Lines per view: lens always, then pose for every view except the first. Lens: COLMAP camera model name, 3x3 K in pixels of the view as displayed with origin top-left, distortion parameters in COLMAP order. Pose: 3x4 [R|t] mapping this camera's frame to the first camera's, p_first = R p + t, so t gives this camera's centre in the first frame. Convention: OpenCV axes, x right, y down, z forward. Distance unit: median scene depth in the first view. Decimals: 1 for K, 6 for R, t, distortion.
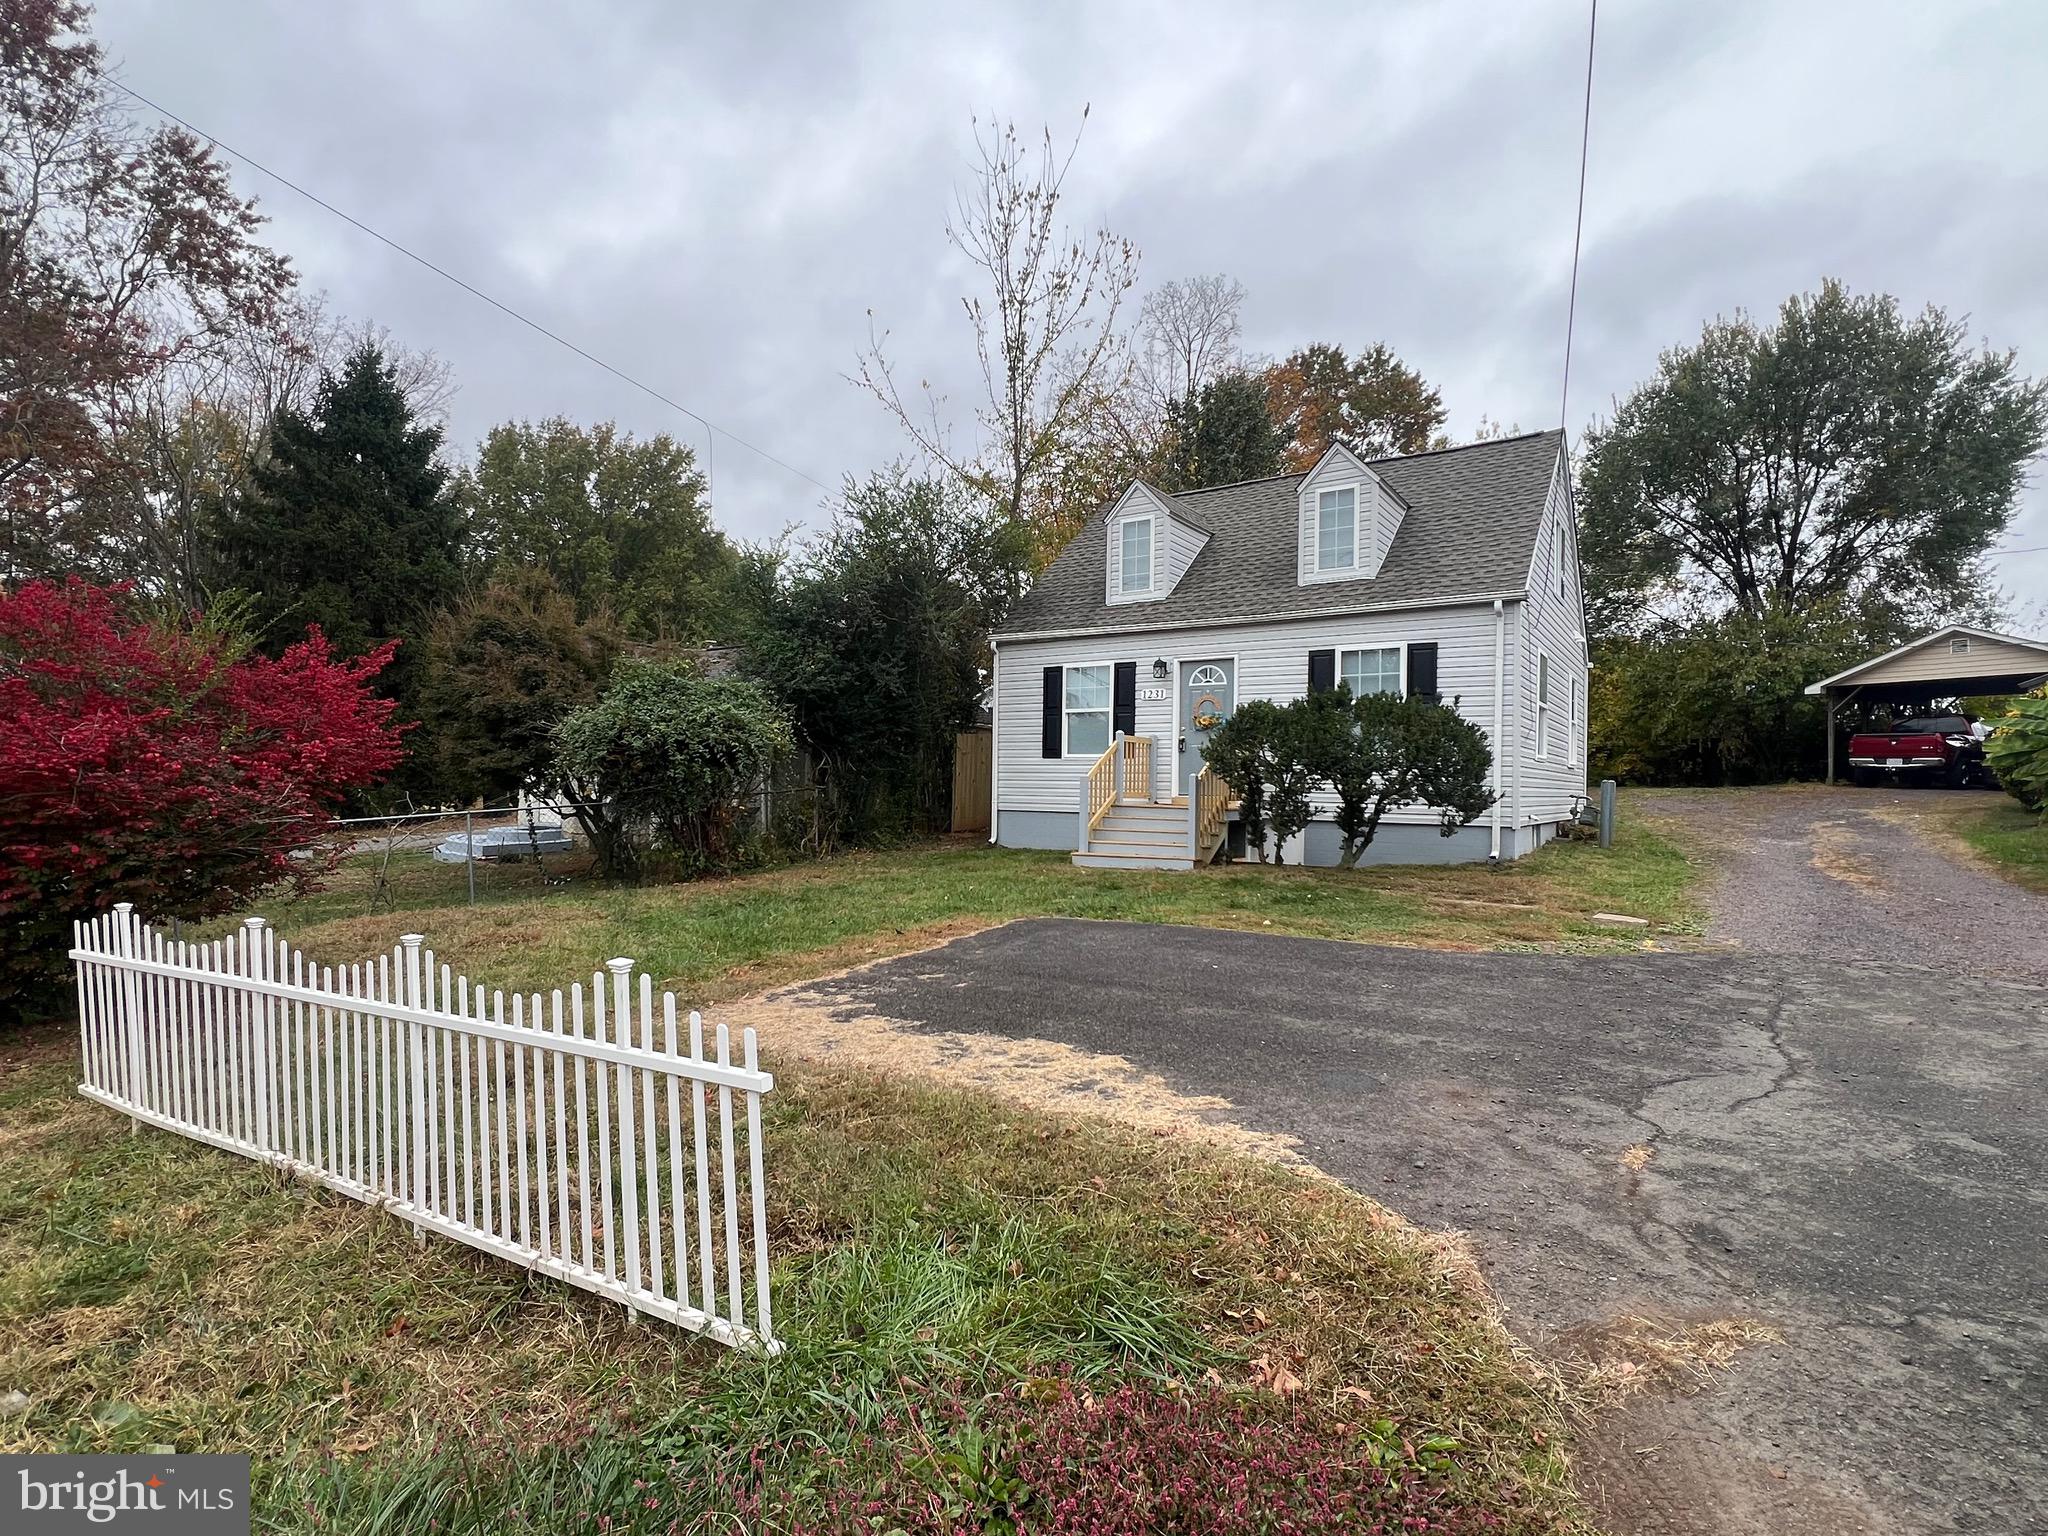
lens RADIAL K [[1005.0, 0, 1030.2], [0, 1005.0, 772.8], [0, 0, 1]] dist [-0.000655, 0.001133]
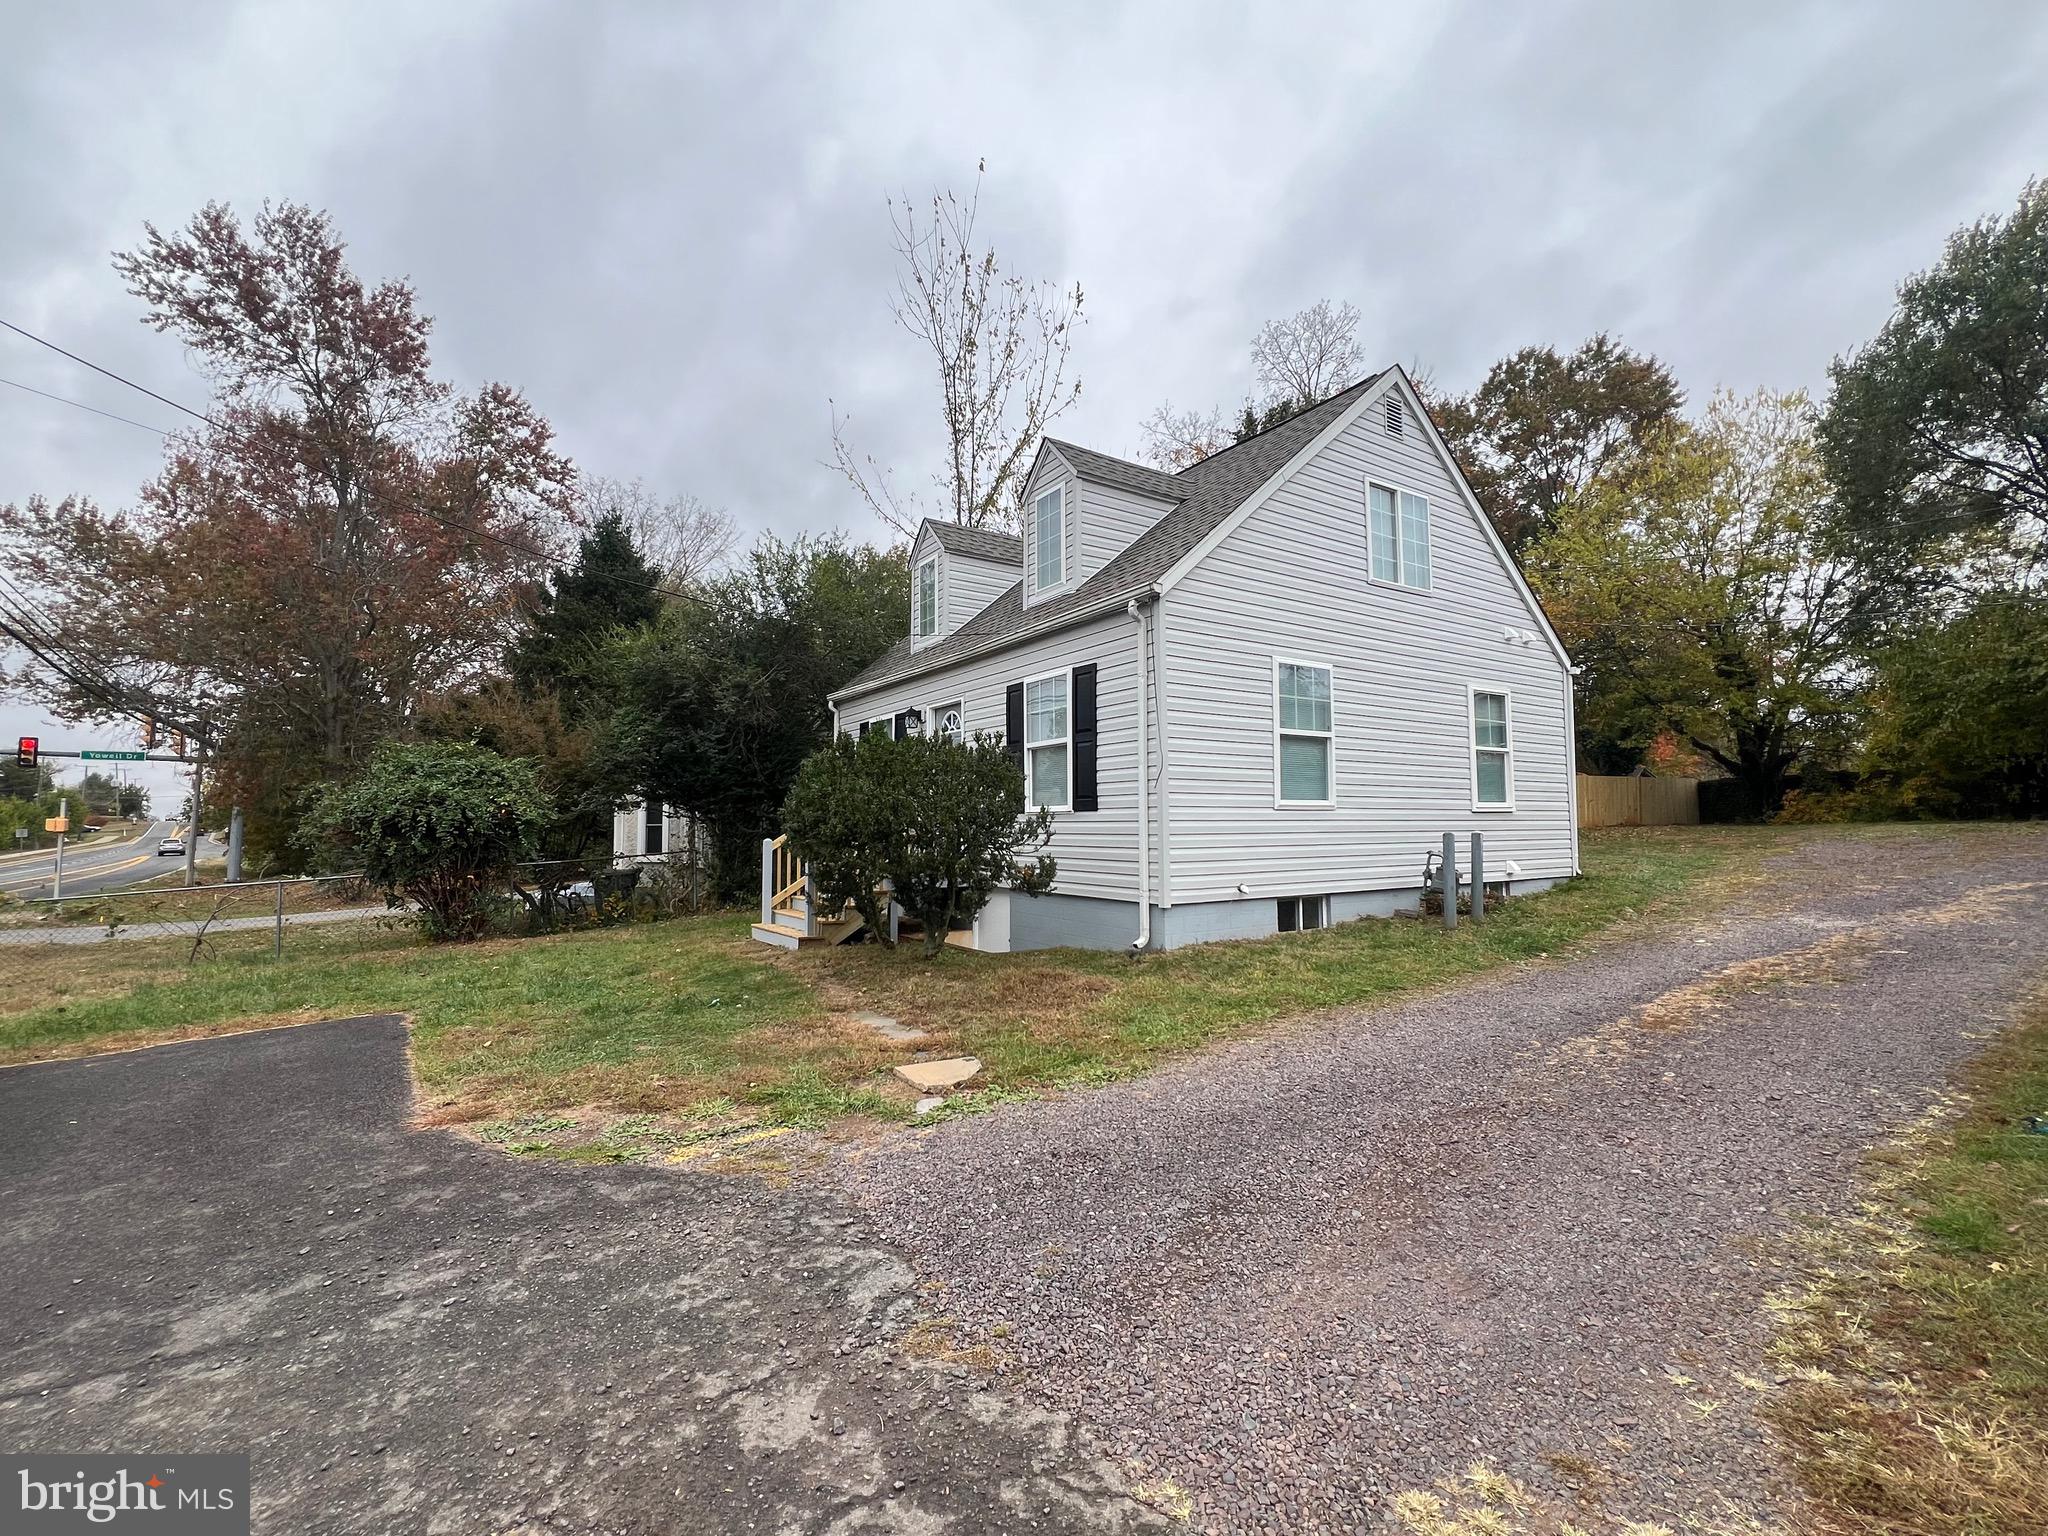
lens RADIAL K [[875.9, 0, 1023.0], [0, 875.9, 765.1], [0, 0, 1]] dist [-0.002329, 0.000493]
pose [[0.922407, -0.047445, -0.383294, 0.485663], [0.025216, 0.997707, -0.062815, -0.007809], [0.385395, 0.048276, 0.921488, 0.282345]]
